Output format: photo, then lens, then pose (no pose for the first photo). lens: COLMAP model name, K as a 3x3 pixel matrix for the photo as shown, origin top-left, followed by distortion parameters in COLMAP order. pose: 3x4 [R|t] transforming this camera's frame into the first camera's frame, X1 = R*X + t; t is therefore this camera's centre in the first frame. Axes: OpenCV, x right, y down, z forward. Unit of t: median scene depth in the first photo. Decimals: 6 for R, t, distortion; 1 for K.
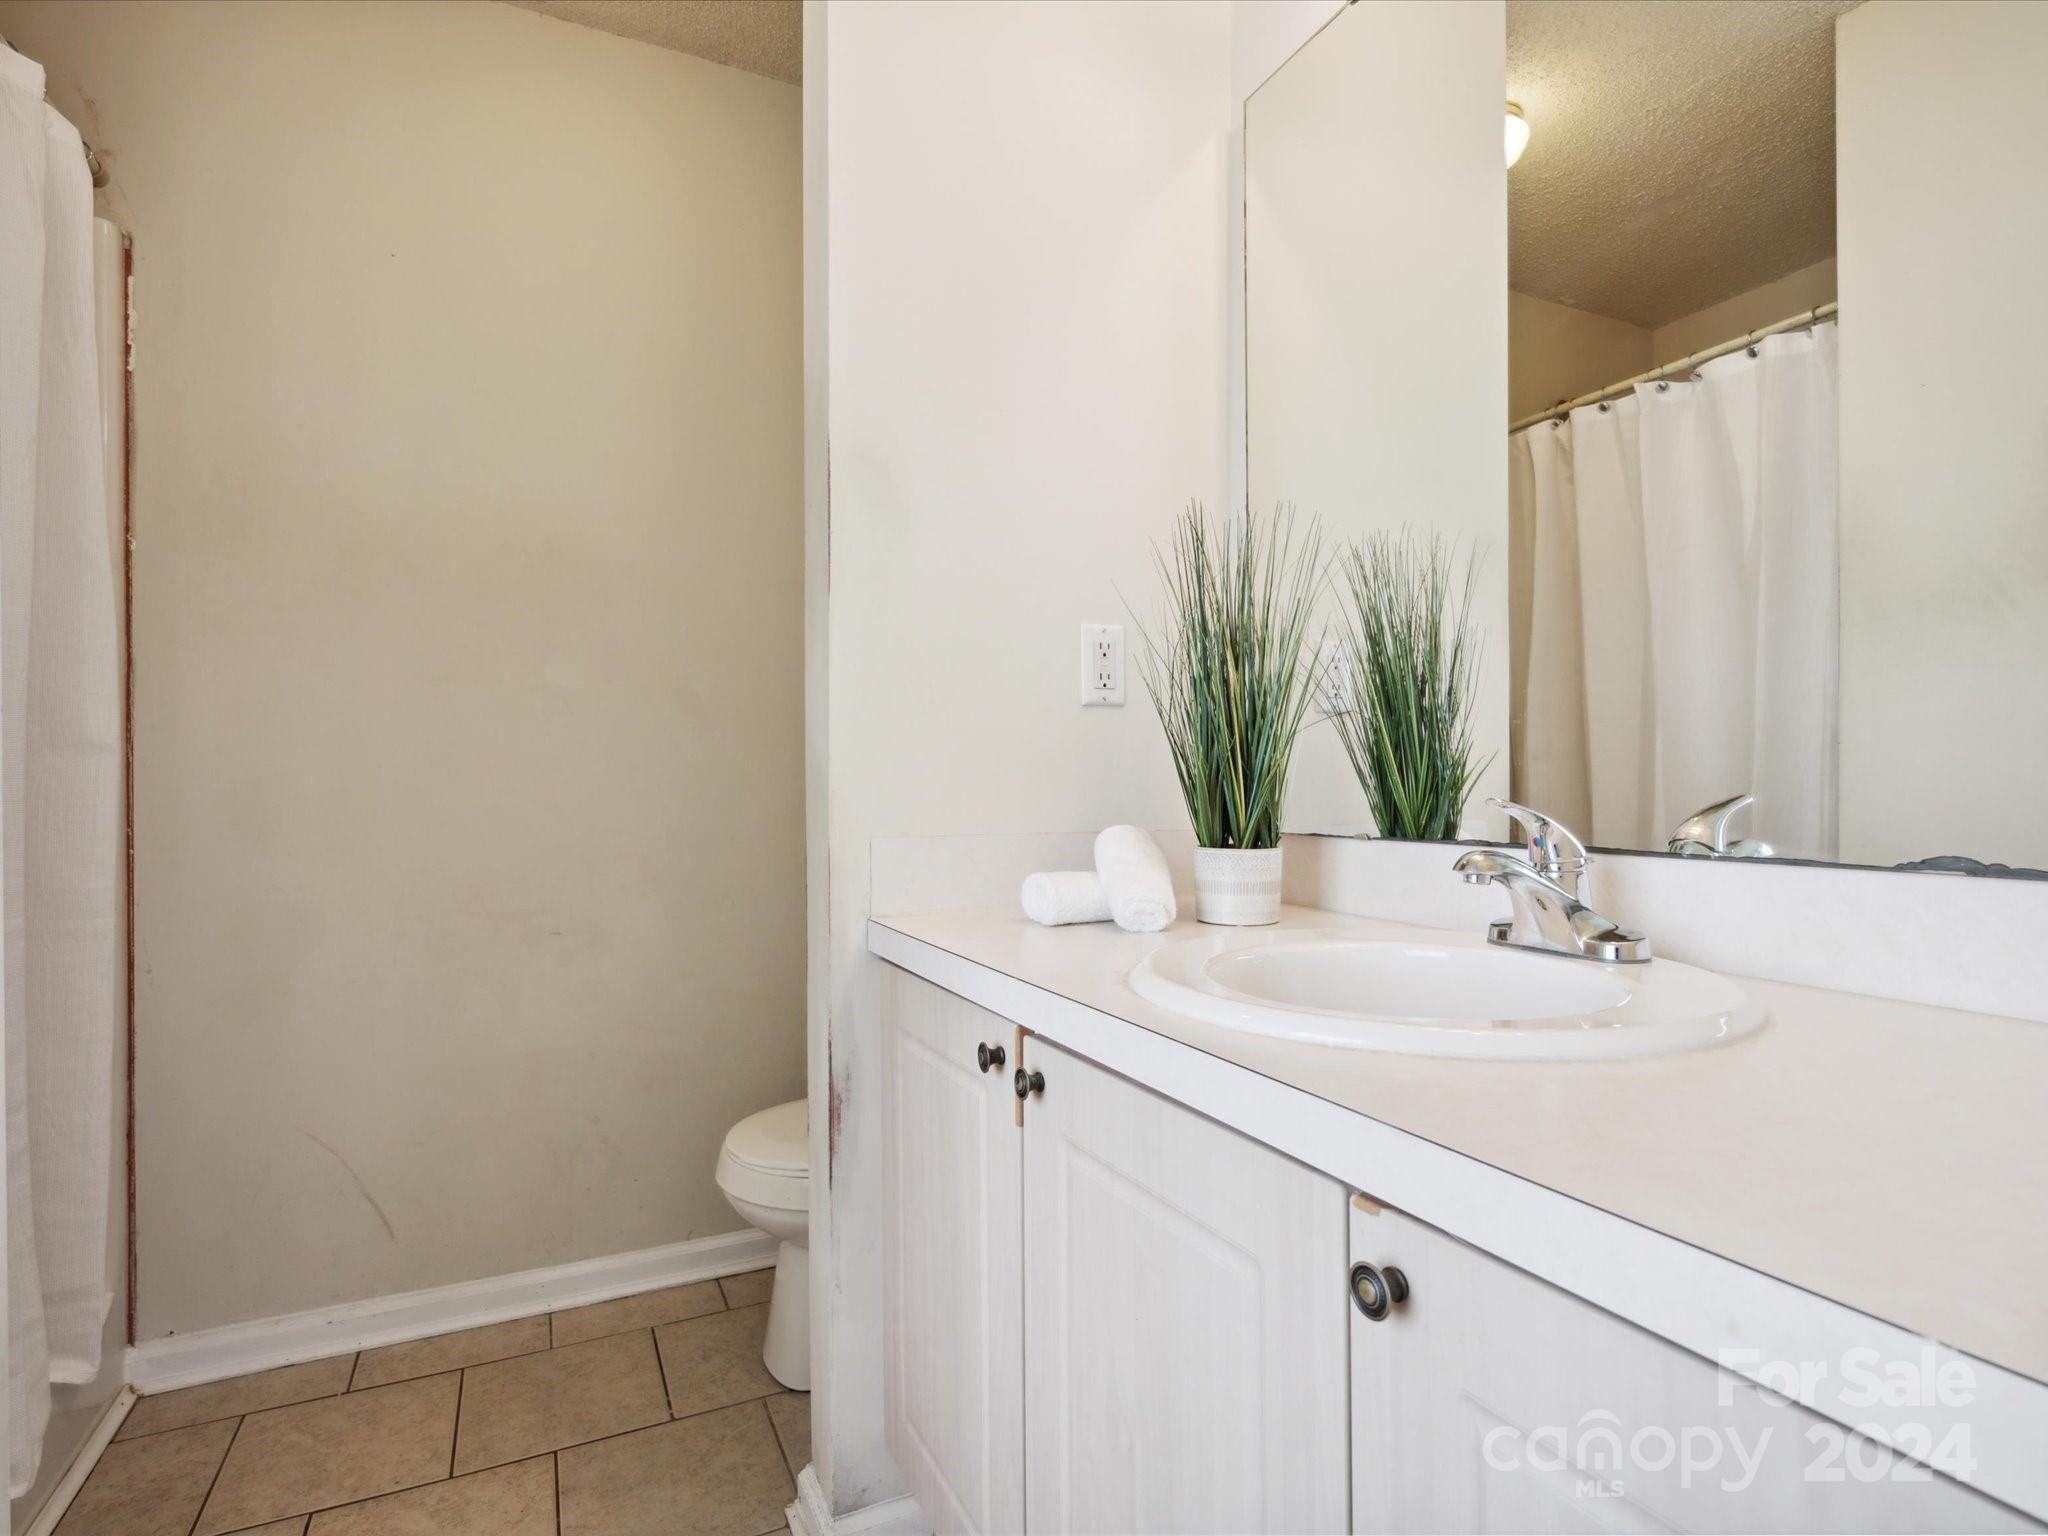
lens RADIAL K [[1032.2, 0, 1009.7], [0, 1032.2, 781.3], [0, 0, 1]] dist [-0.003050, 0.000638]
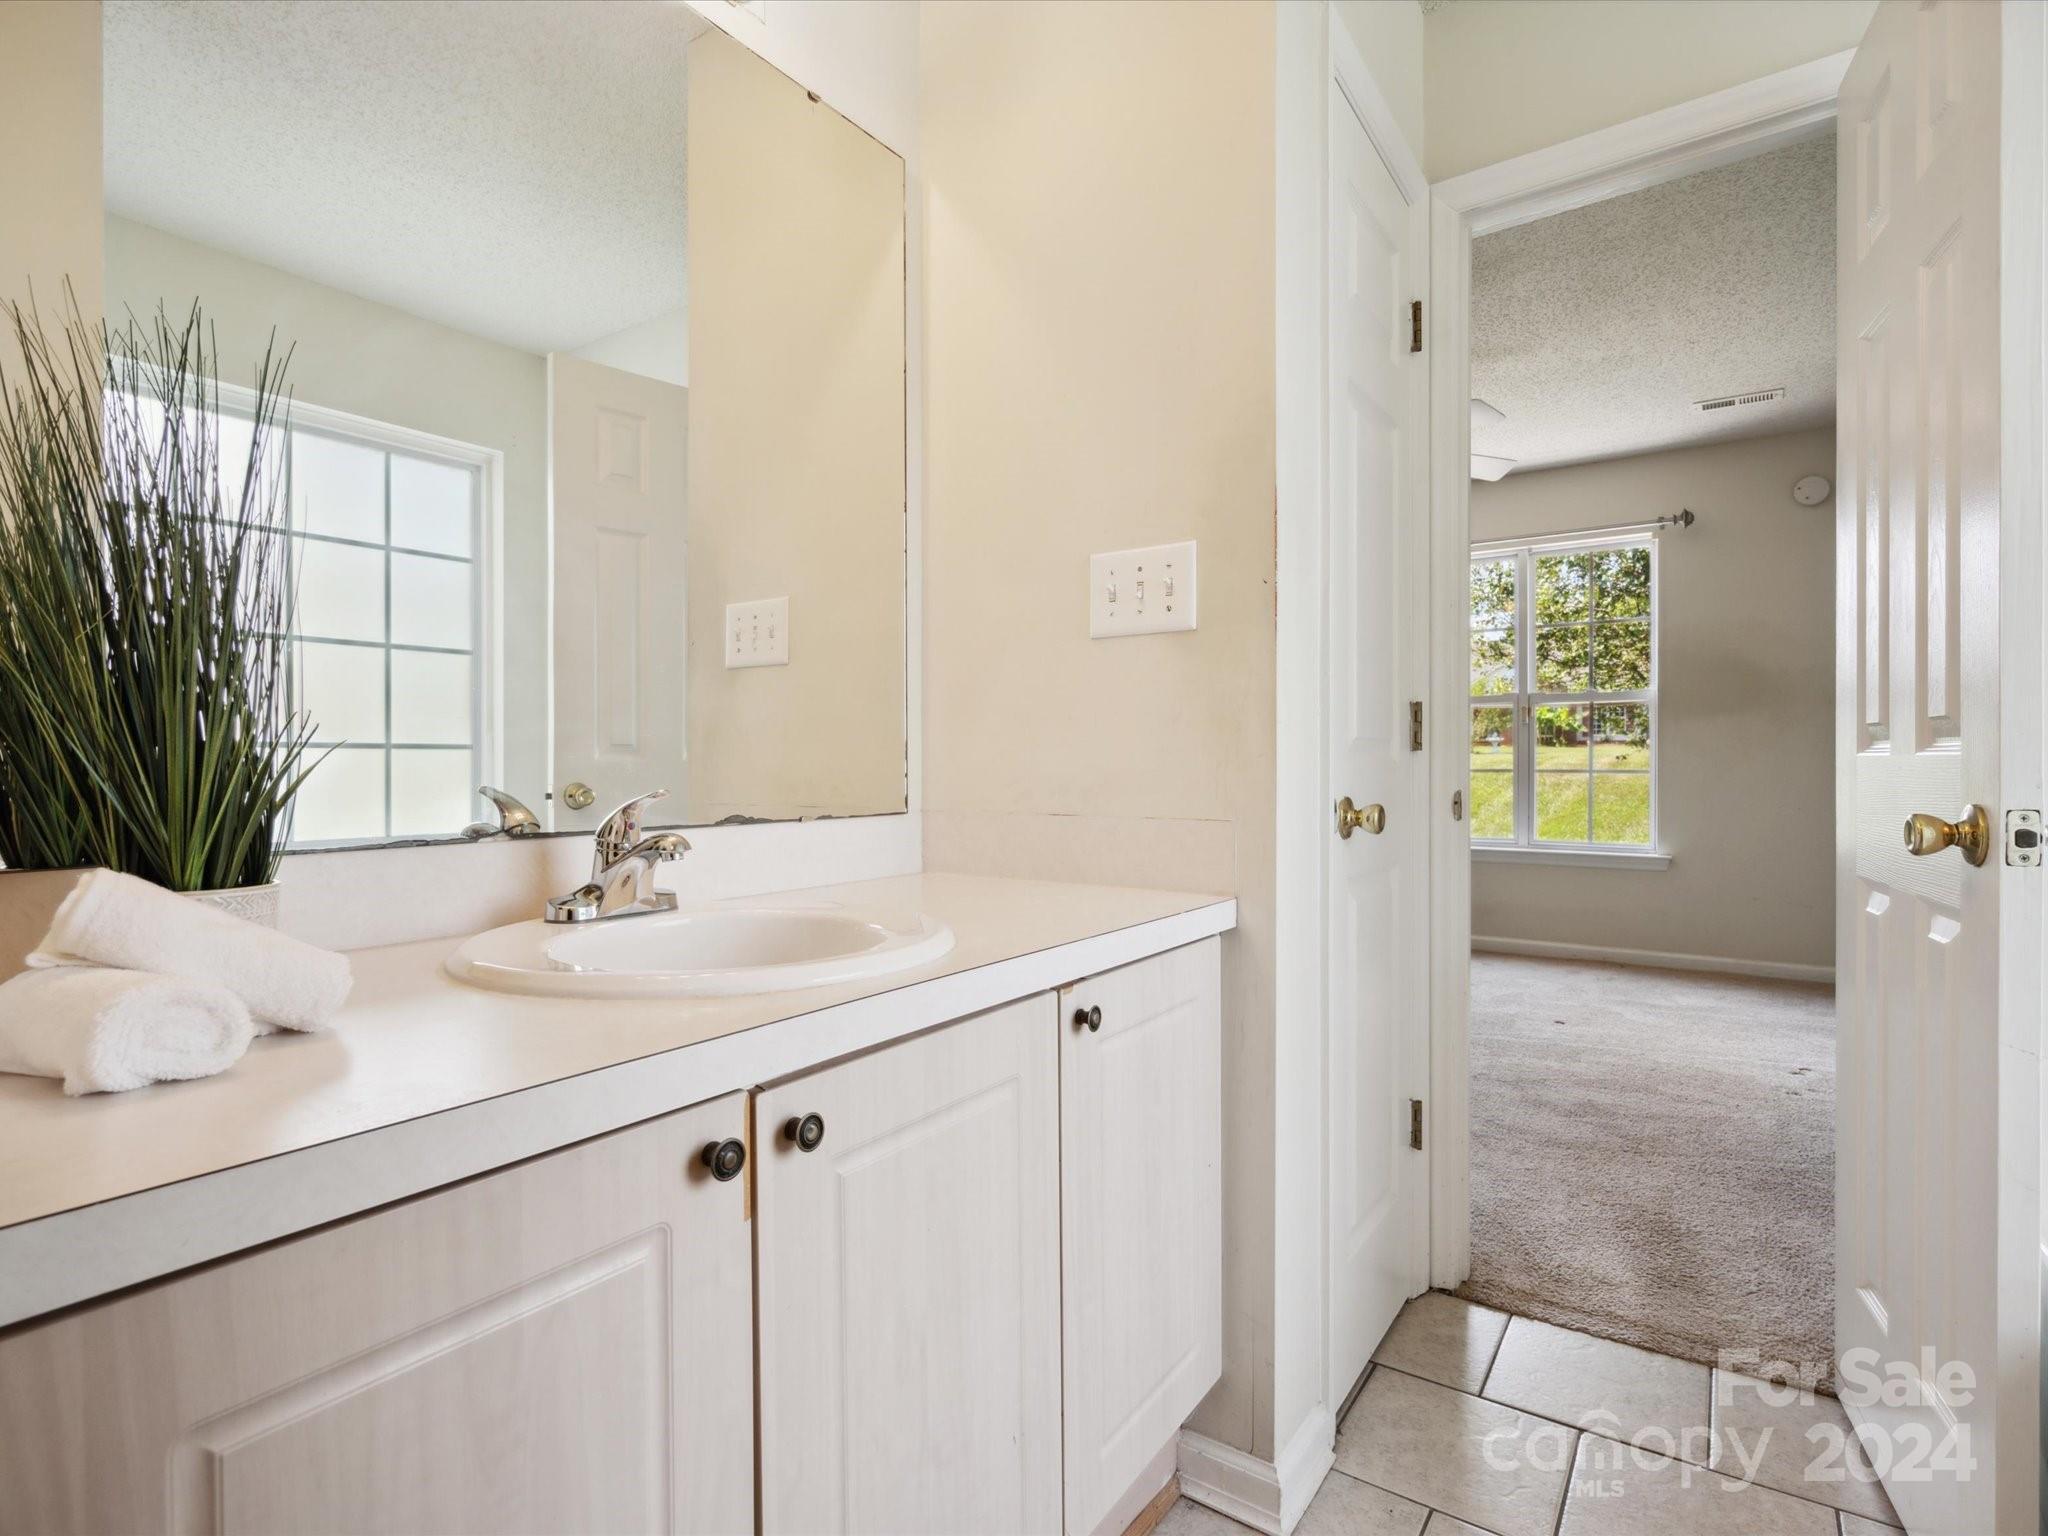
lens RADIAL K [[1032.2, 0, 1009.7], [0, 1032.2, 781.3], [0, 0, 1]] dist [-0.003050, 0.000638]
pose [[-0.502327, 0.003796, 0.864669, -0.895160], [0.007125, 0.999975, -0.000251, 0.015830], [-0.864648, 0.006035, -0.502342, 1.451447]]
